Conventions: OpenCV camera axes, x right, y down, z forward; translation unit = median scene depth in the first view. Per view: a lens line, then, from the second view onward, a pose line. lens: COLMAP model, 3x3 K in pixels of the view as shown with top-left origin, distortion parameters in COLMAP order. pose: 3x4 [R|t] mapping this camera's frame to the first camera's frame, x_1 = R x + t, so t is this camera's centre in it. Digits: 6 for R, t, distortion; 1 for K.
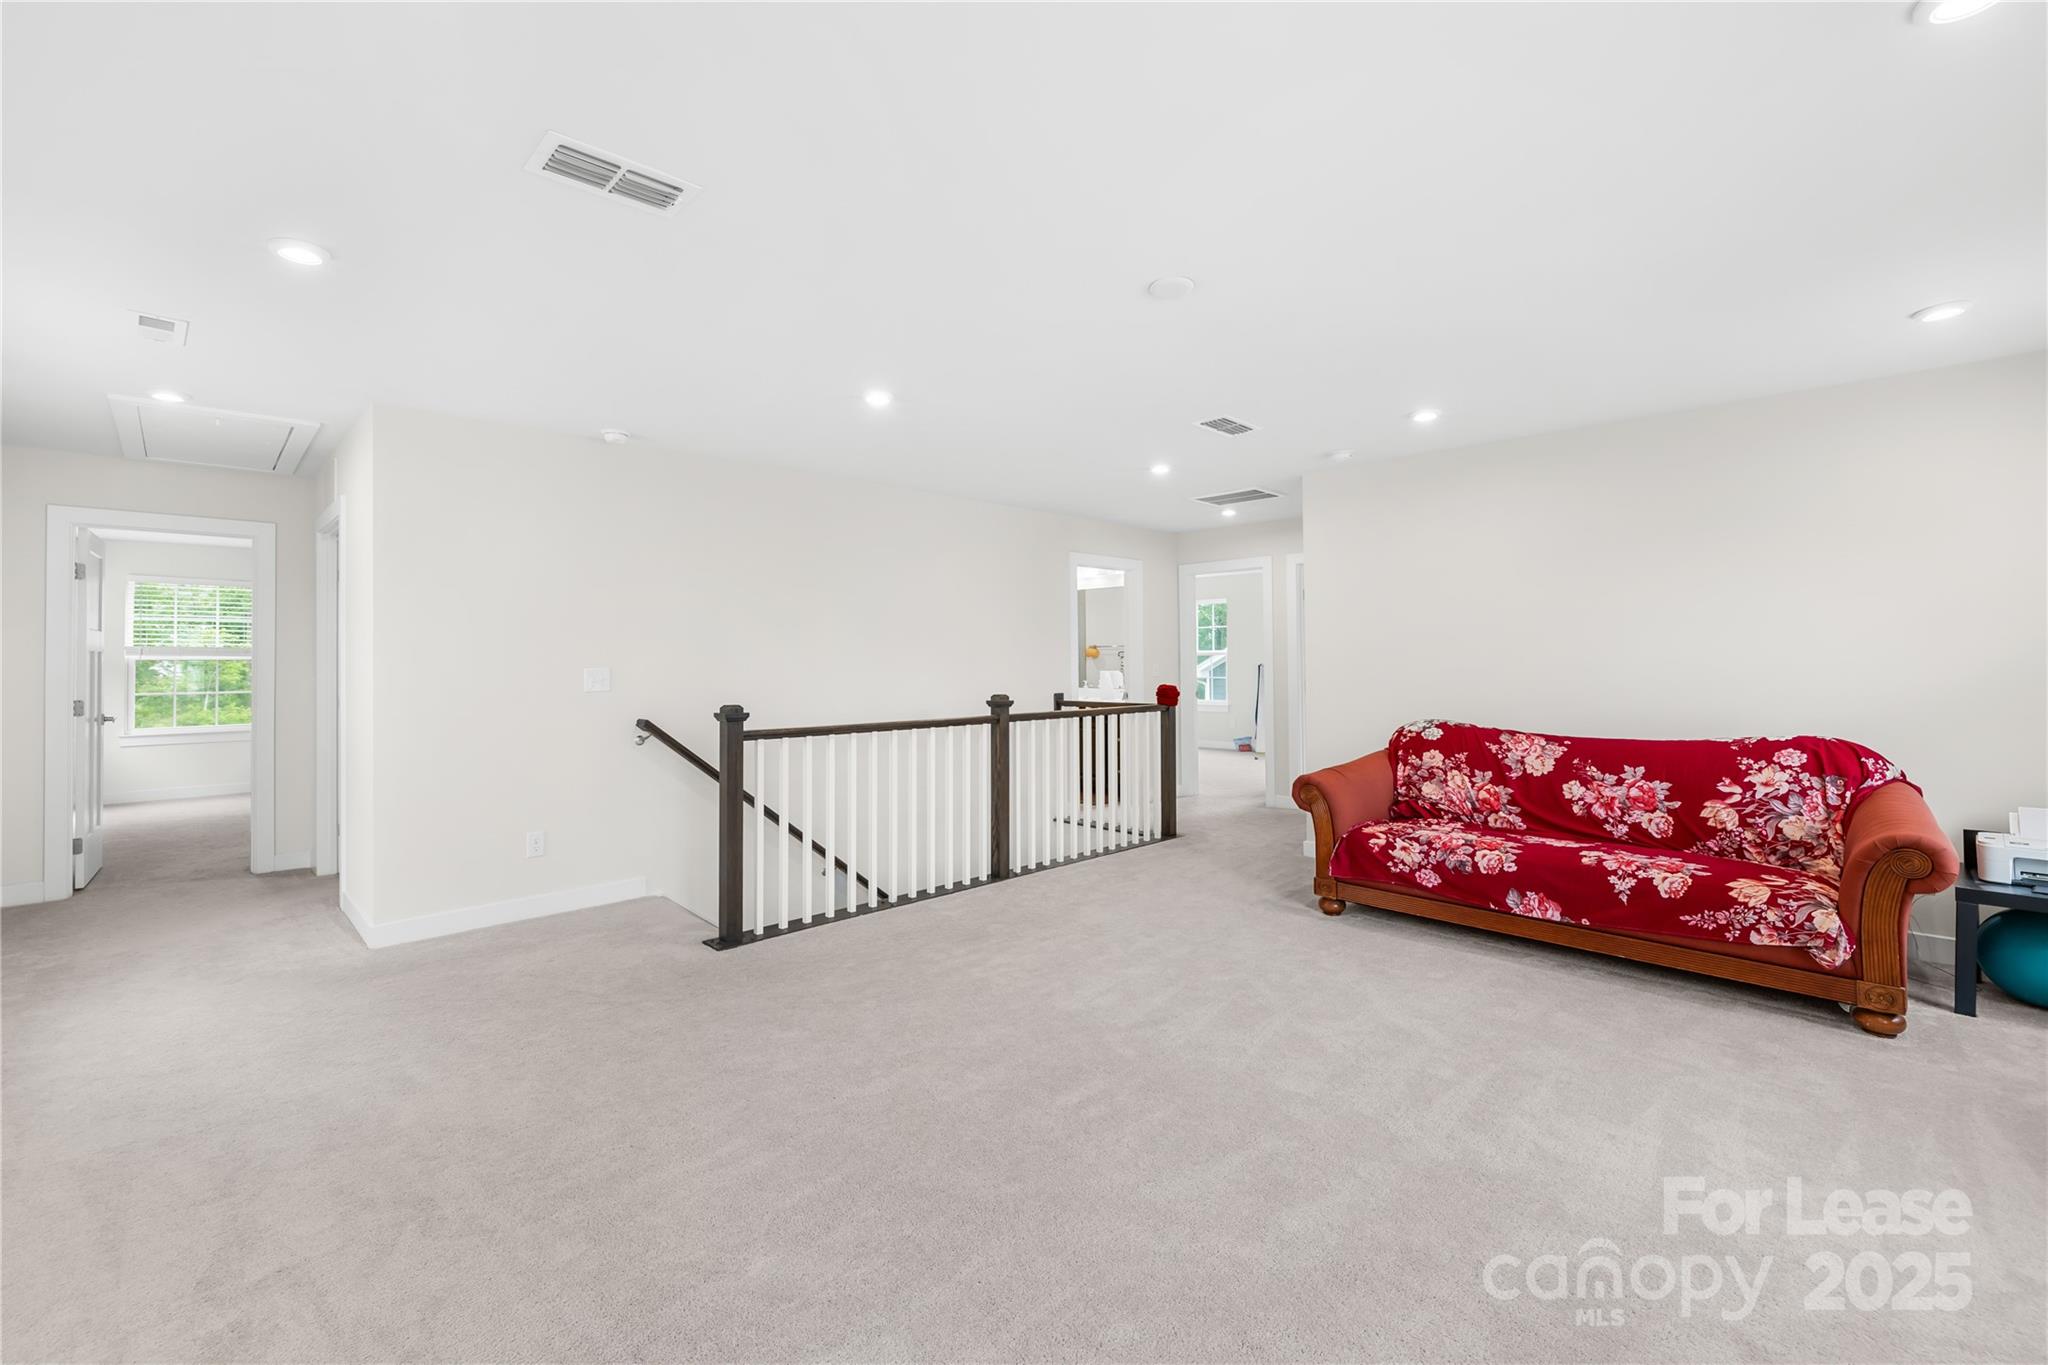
lens RADIAL K [[879.6, 0, 1004.5], [0, 879.6, 666.0], [0, 0, 1]] dist [0.000865, -0.000033]
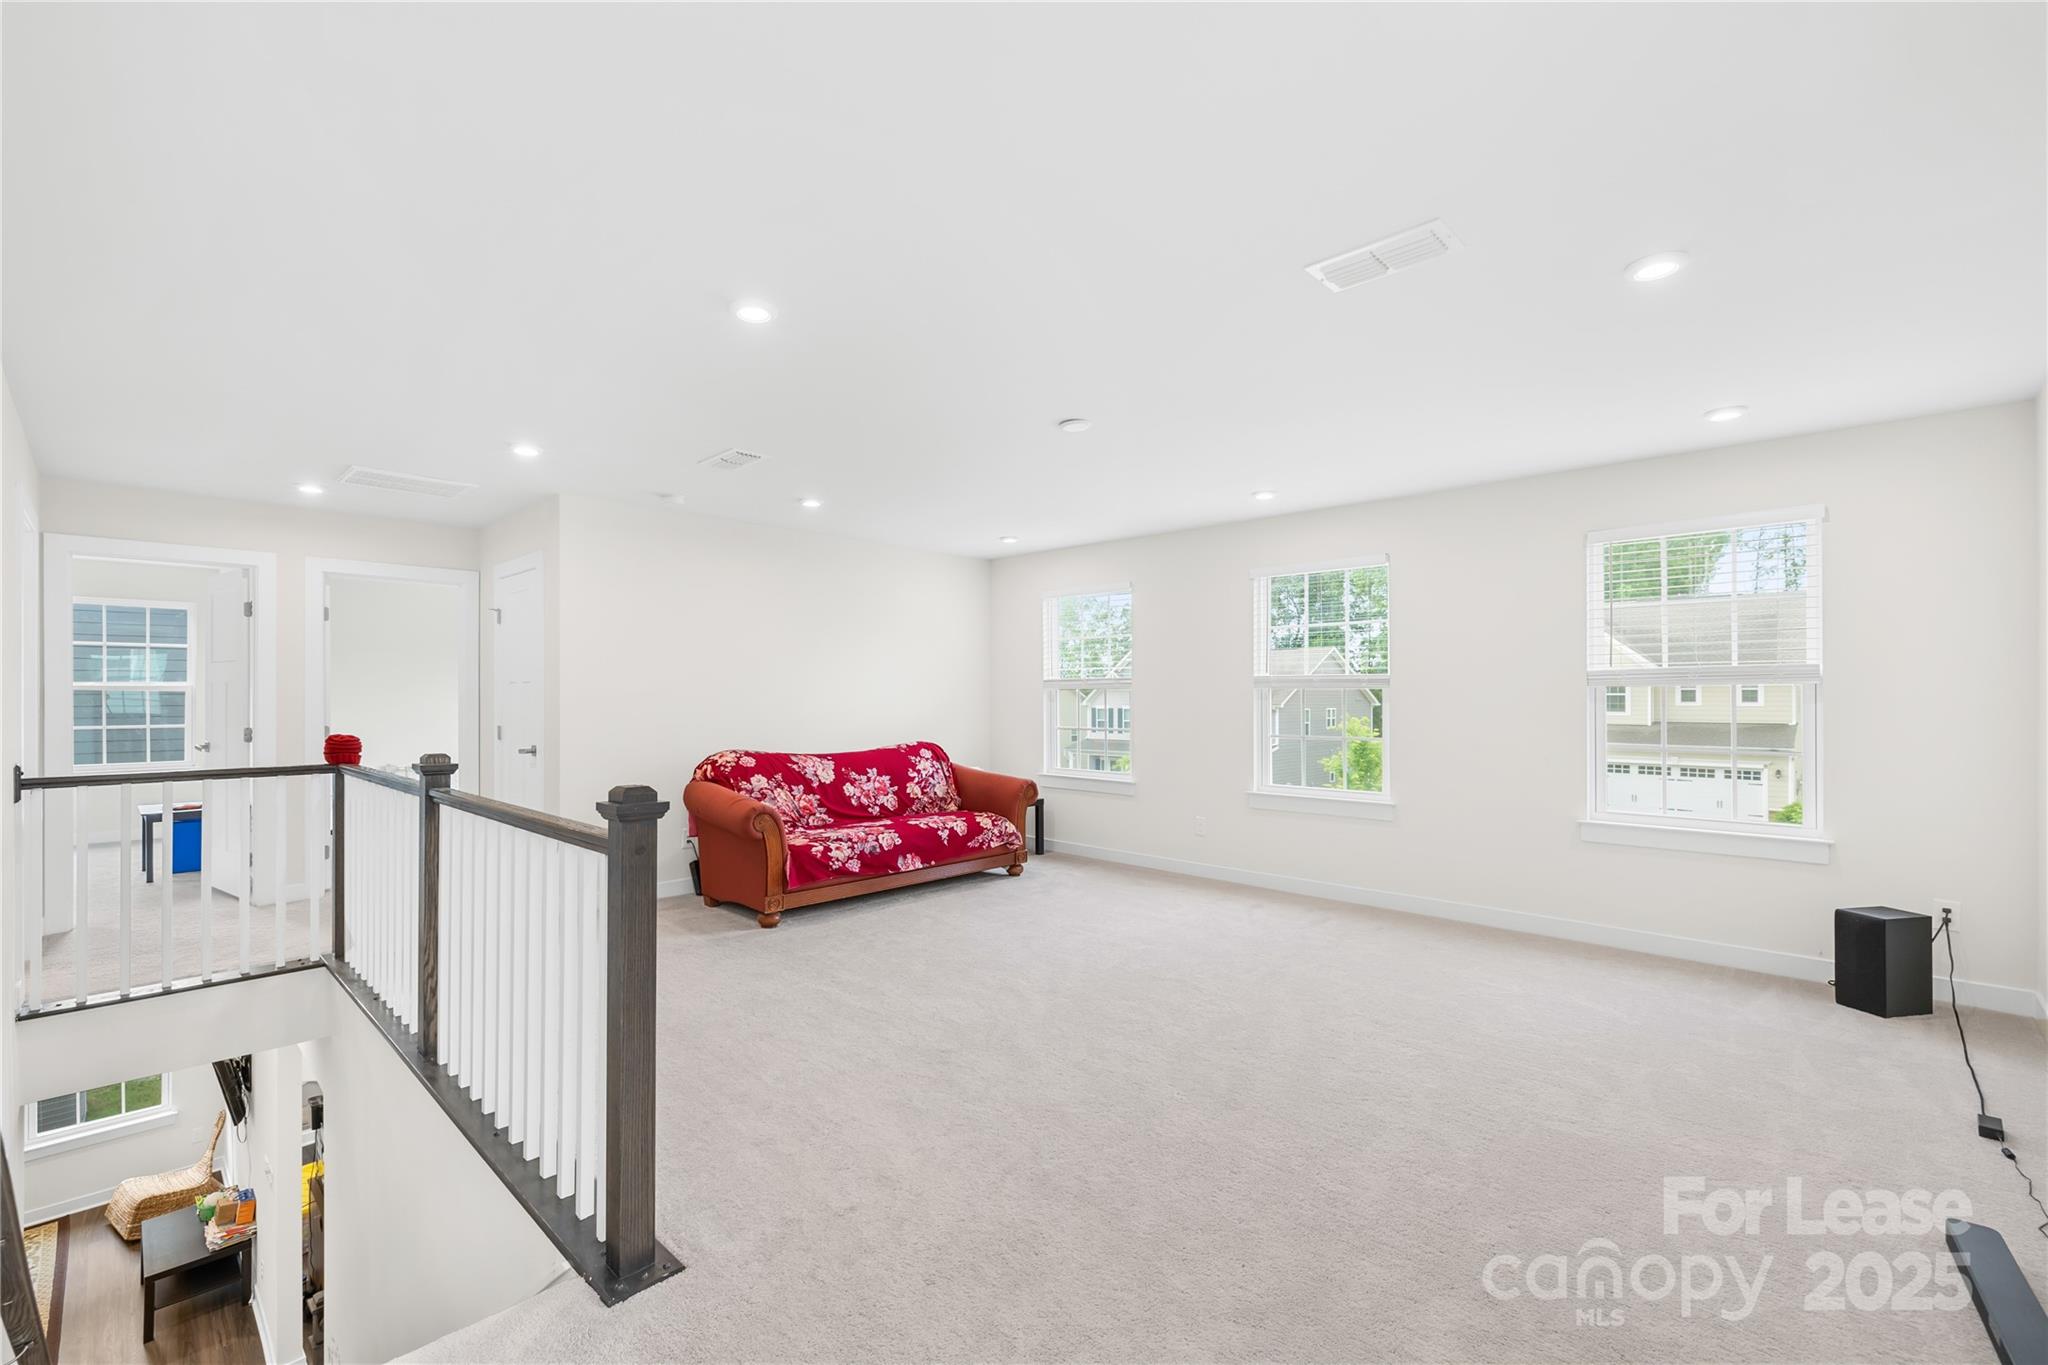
lens RADIAL K [[868.4, 0, 1012.4], [0, 868.4, 673.9], [0, 0, 1]] dist [-0.001587, -0.000210]
pose [[-0.049121, 0.030867, 0.998316, -0.830013], [0.005683, 0.999515, -0.030624, -0.004361], [-0.998777, 0.004169, -0.049273, 0.823197]]
